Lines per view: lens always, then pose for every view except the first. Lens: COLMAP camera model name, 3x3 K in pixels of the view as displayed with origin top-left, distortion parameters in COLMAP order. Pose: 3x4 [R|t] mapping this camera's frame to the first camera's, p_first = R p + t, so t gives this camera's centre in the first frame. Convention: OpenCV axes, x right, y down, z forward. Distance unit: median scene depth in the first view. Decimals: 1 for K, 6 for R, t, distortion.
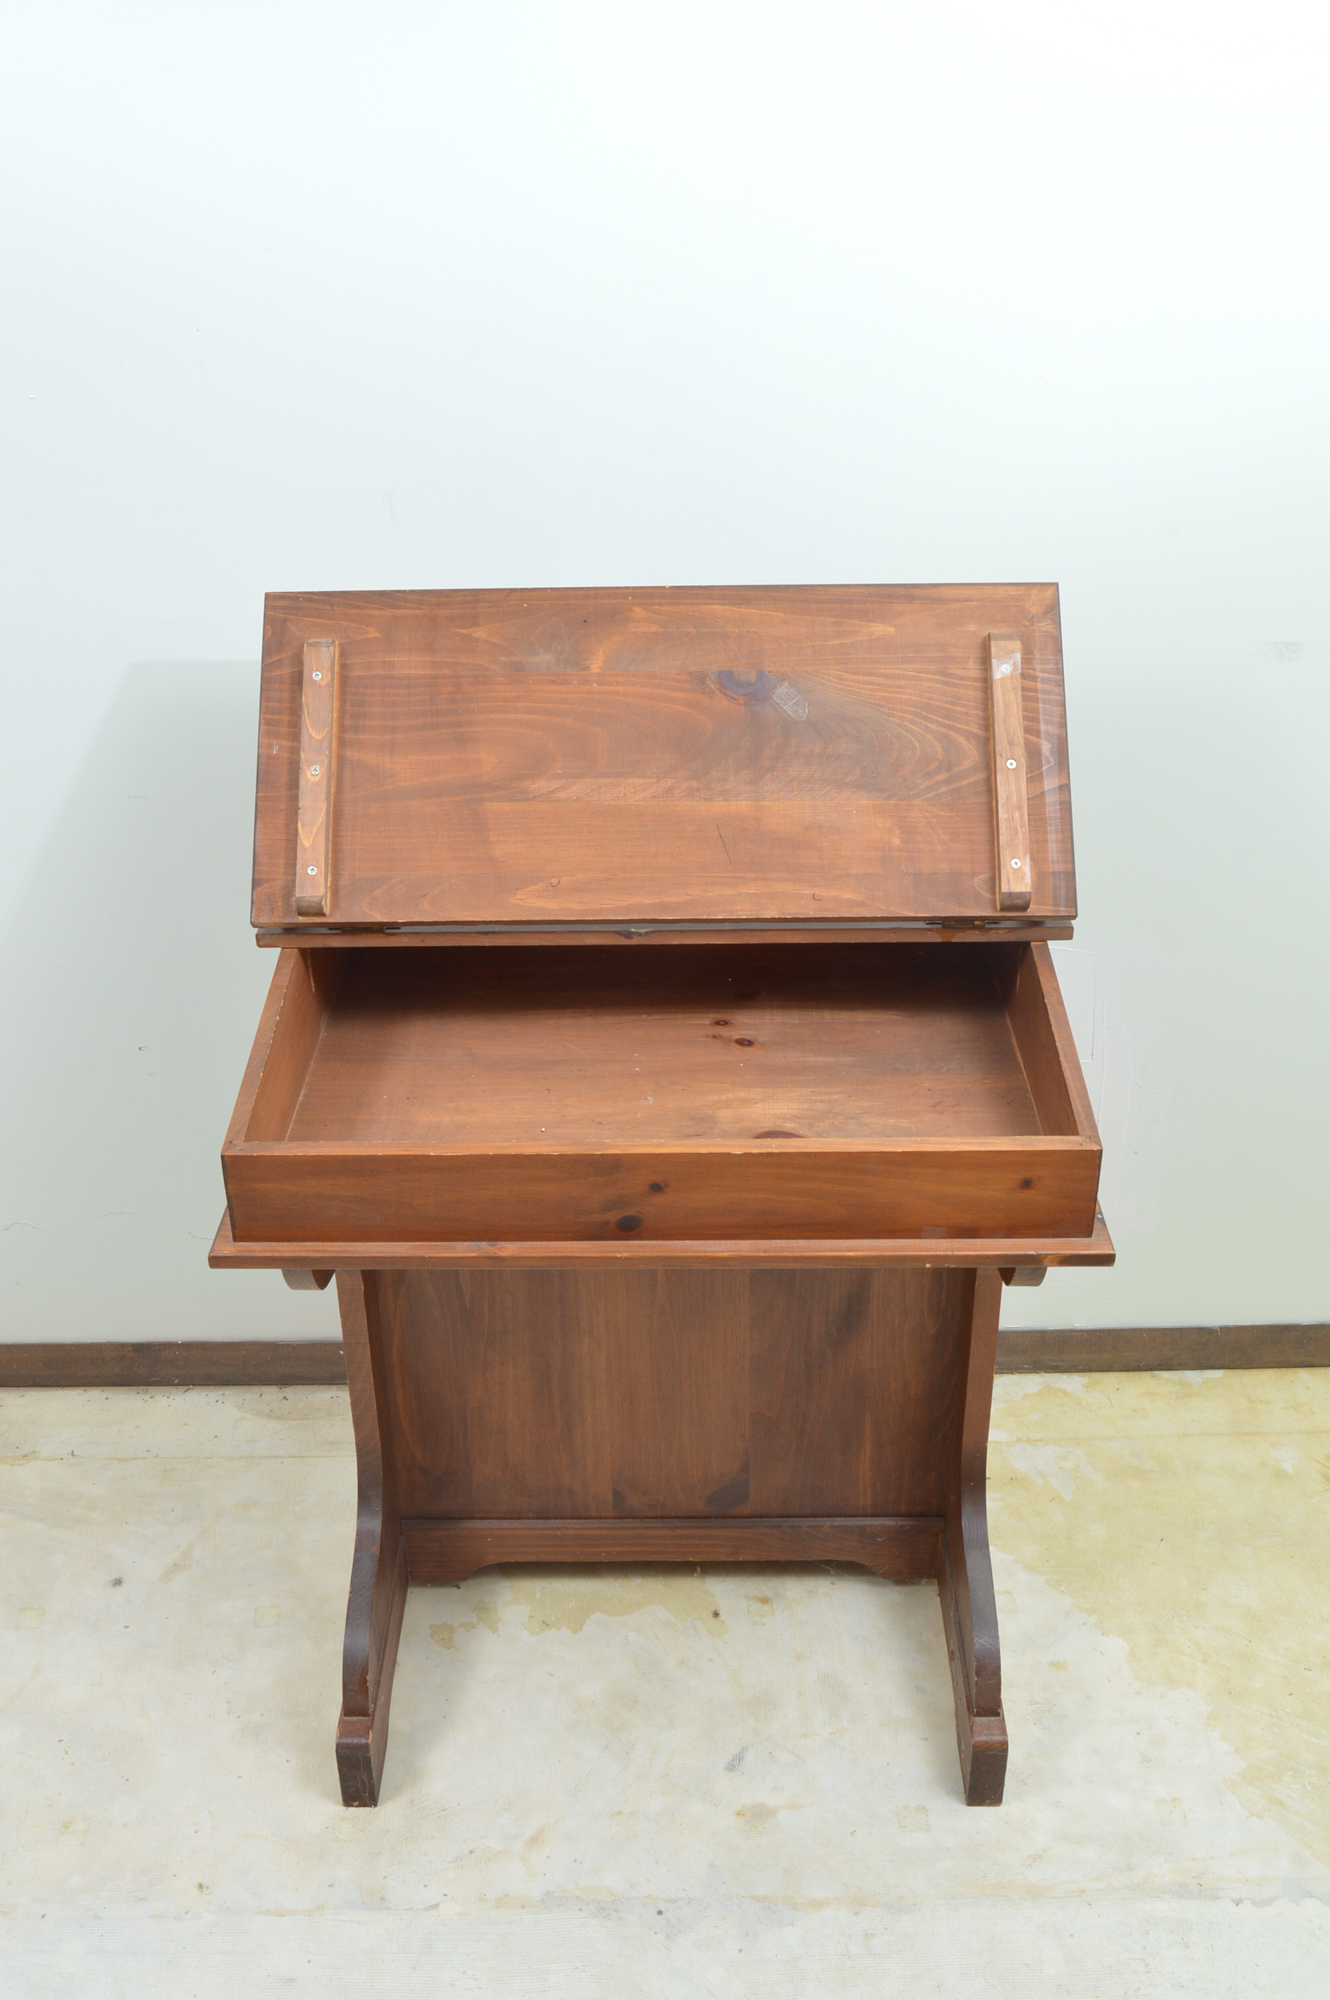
lens RADIAL K [[1892.6, 0, 647.4], [0, 1892.6, 1002.9], [0, 0, 1]] dist [-0.069358, 0.000000]
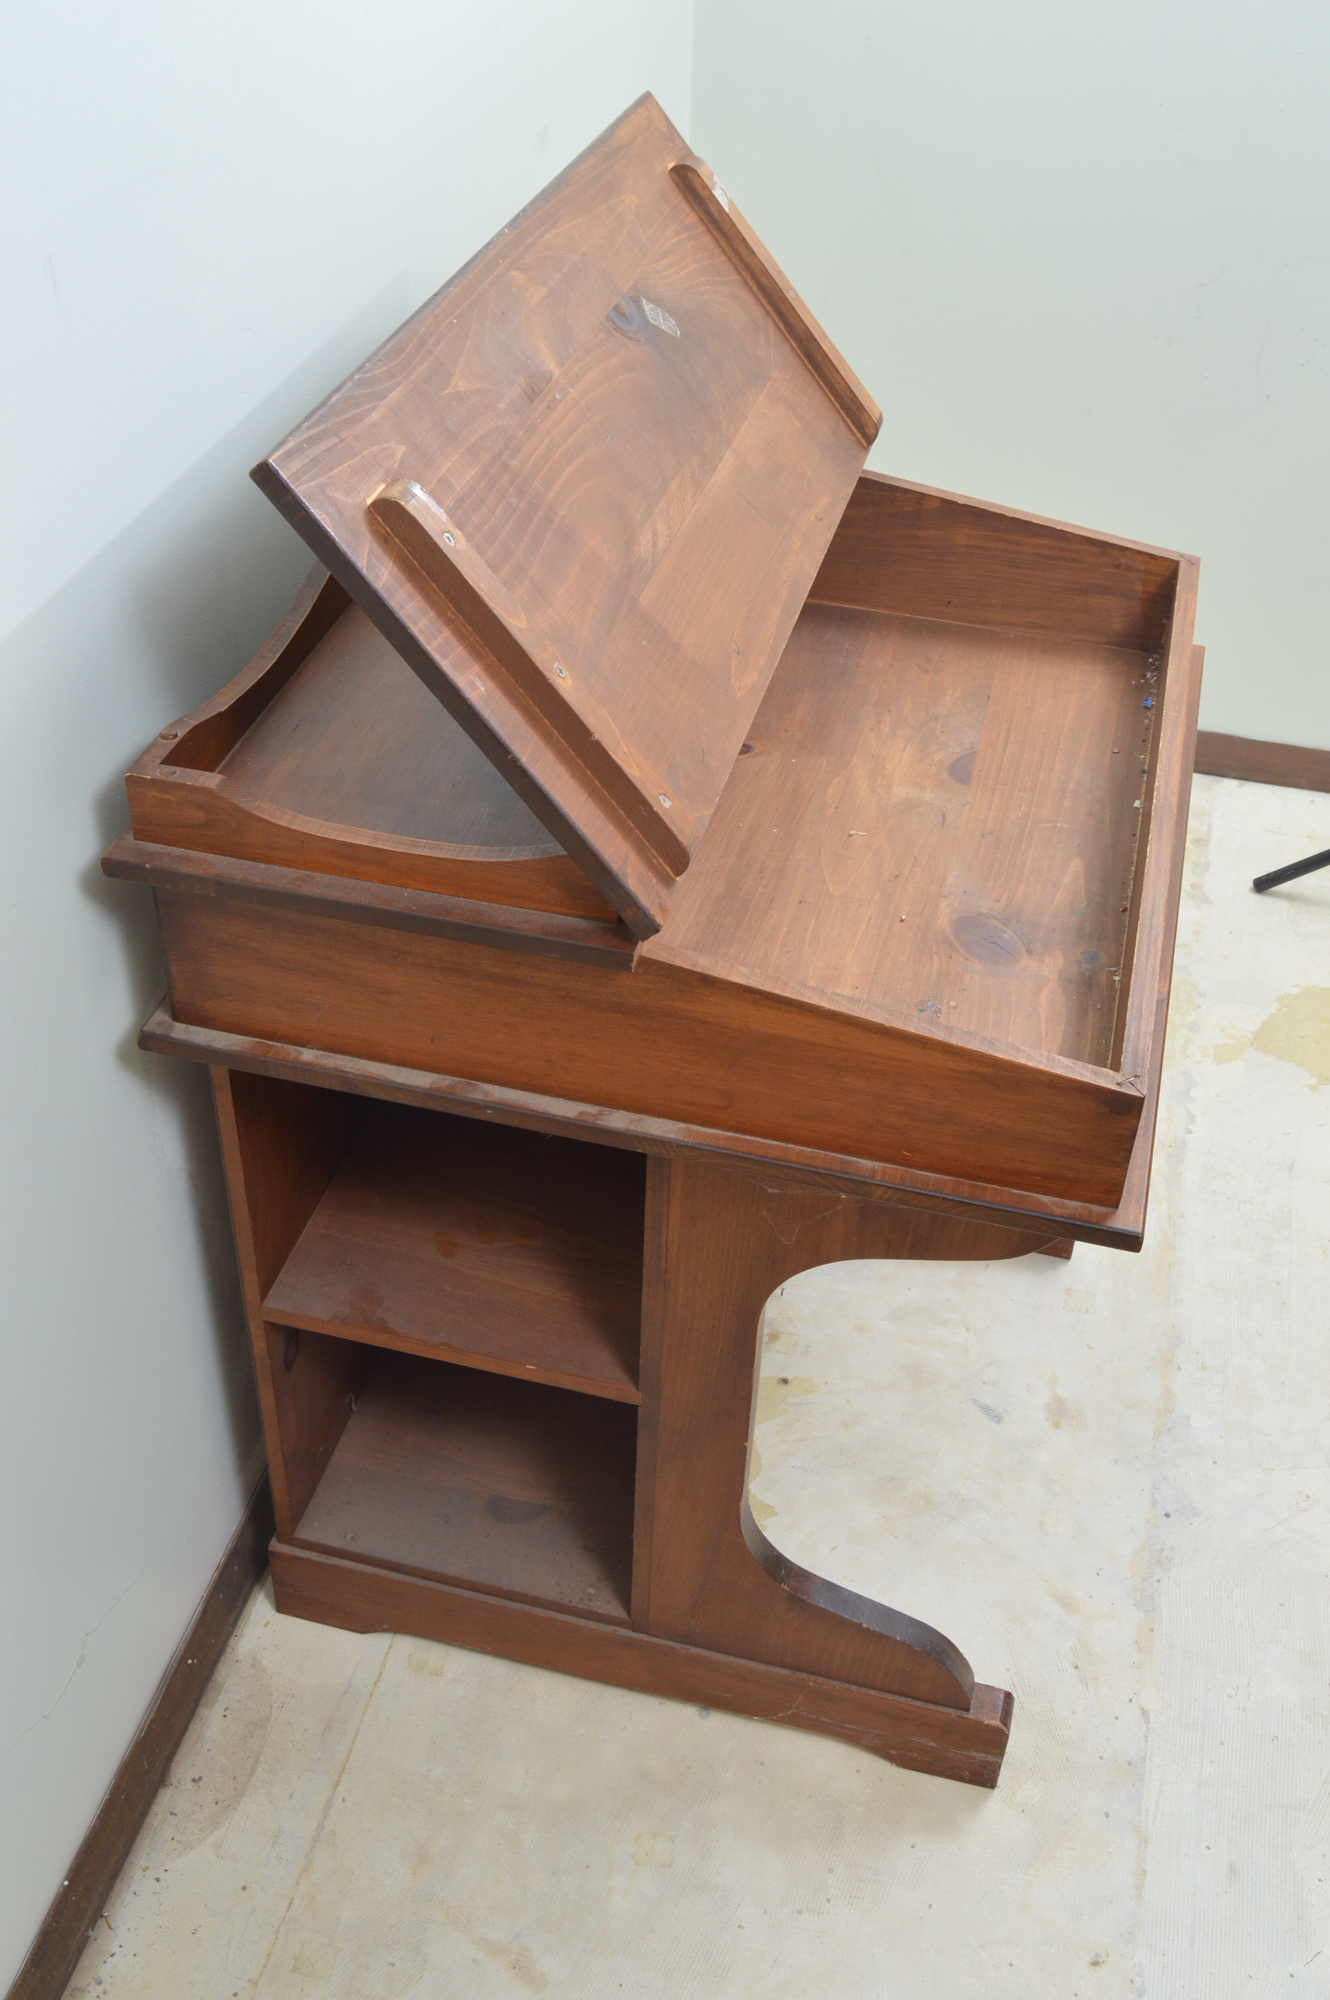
lens RADIAL K [[2022.6, 0, 644.5], [0, 2022.6, 996.4], [0, 0, 1]] dist [-0.065810, 0.000000]
pose [[0.244900, -0.584158, 0.773811, -0.702904], [0.435879, 0.779248, 0.450313, -0.309925], [-0.866045, 0.227006, 0.445459, 0.697565]]
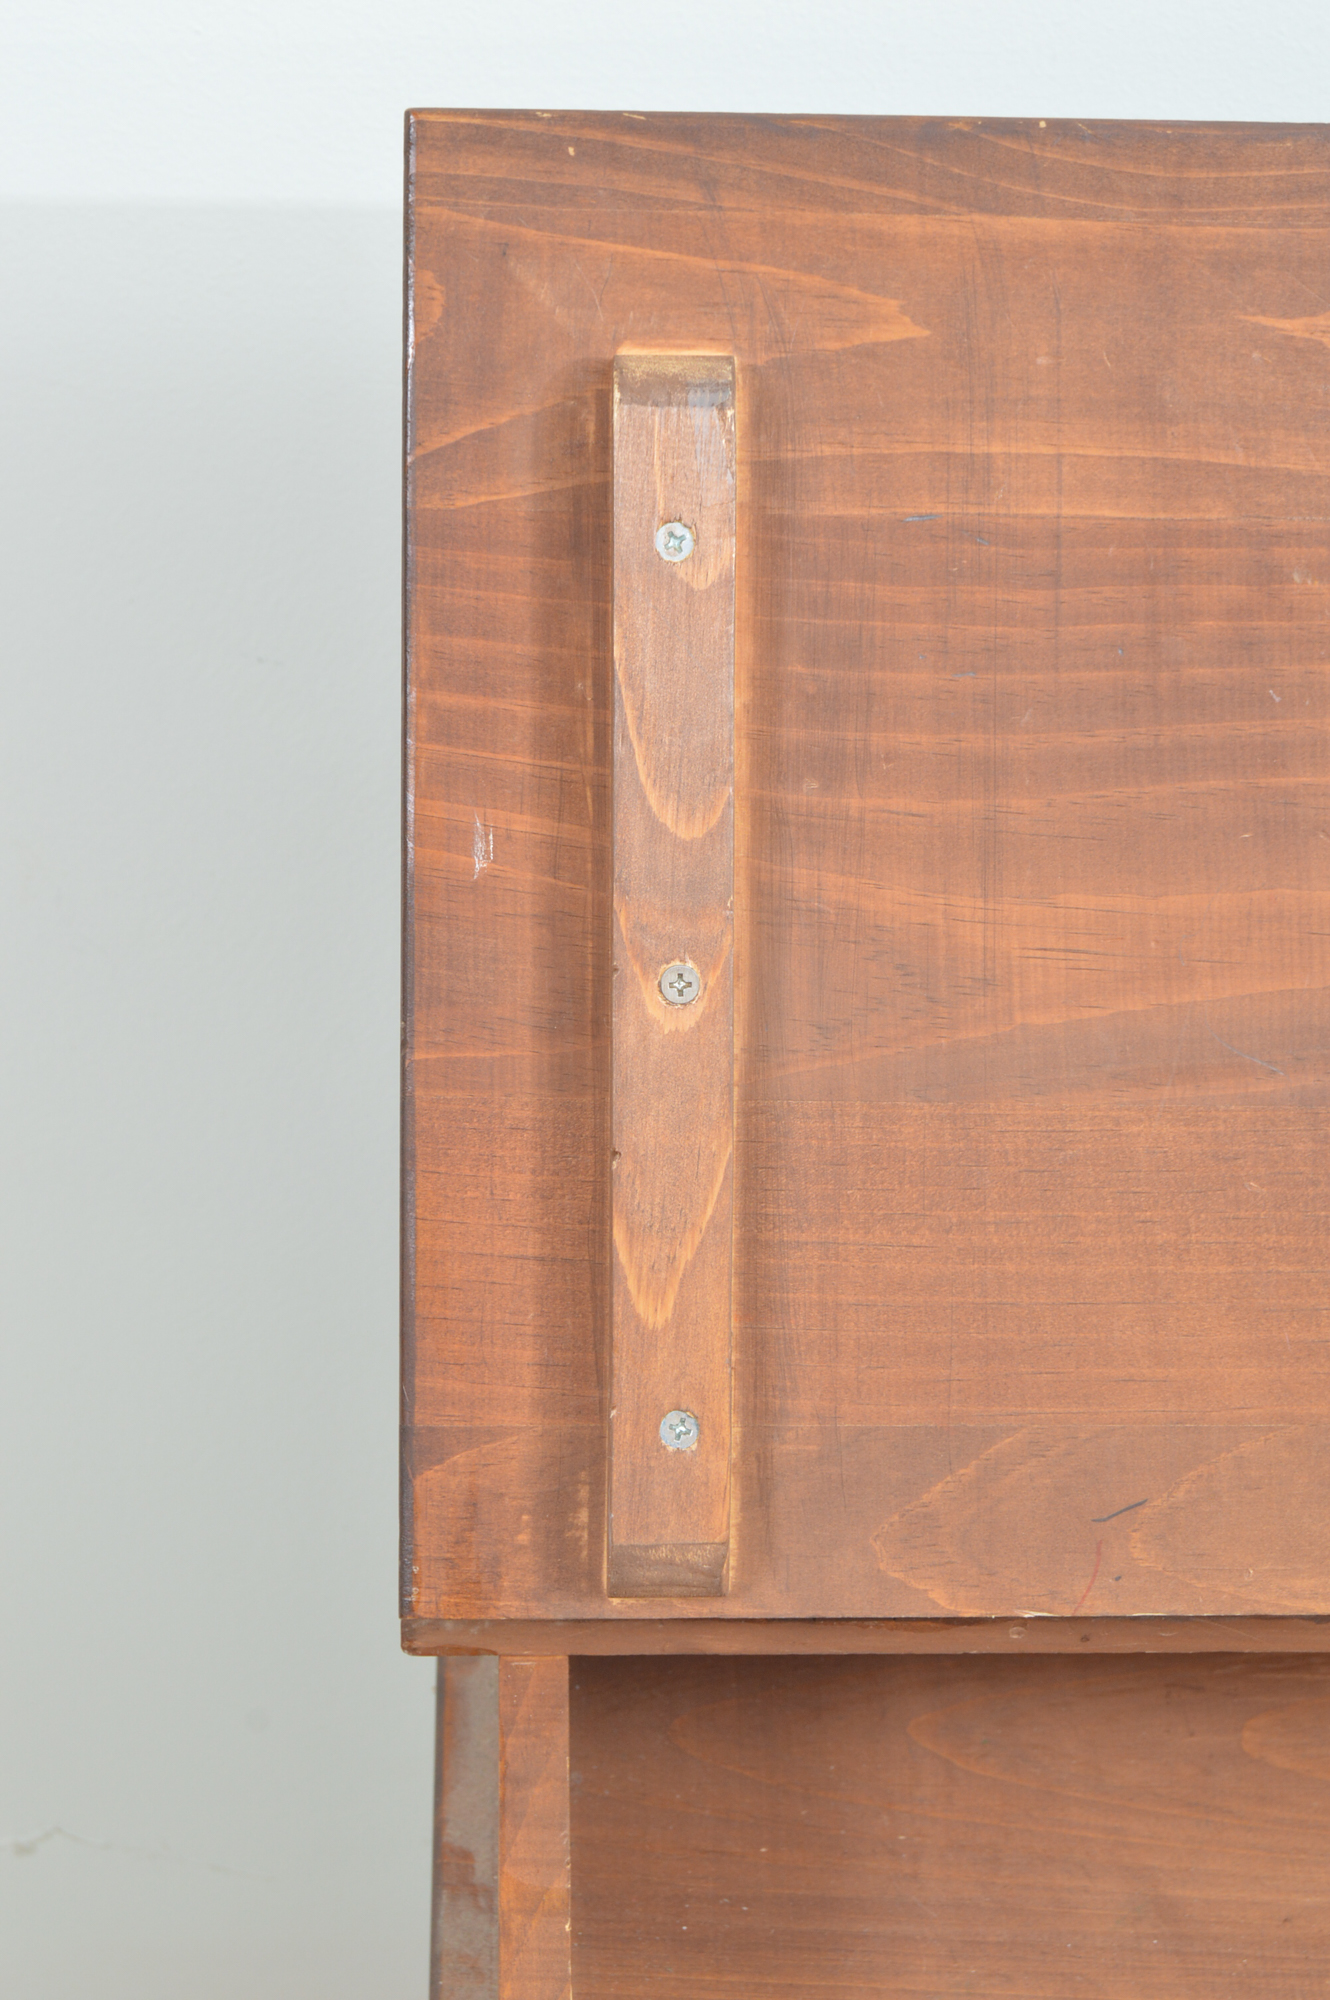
lens RADIAL K [[3732.6, 0, 664.6], [0, 3732.6, 1000.1], [0, 0, 1]] dist [-0.066583, 0.000000]
pose [[0.996996, 0.005813, 0.077239, -0.207435], [-0.025076, 0.967698, 0.250862, -0.228962], [-0.073286, -0.252045, 0.964937, 0.547478]]
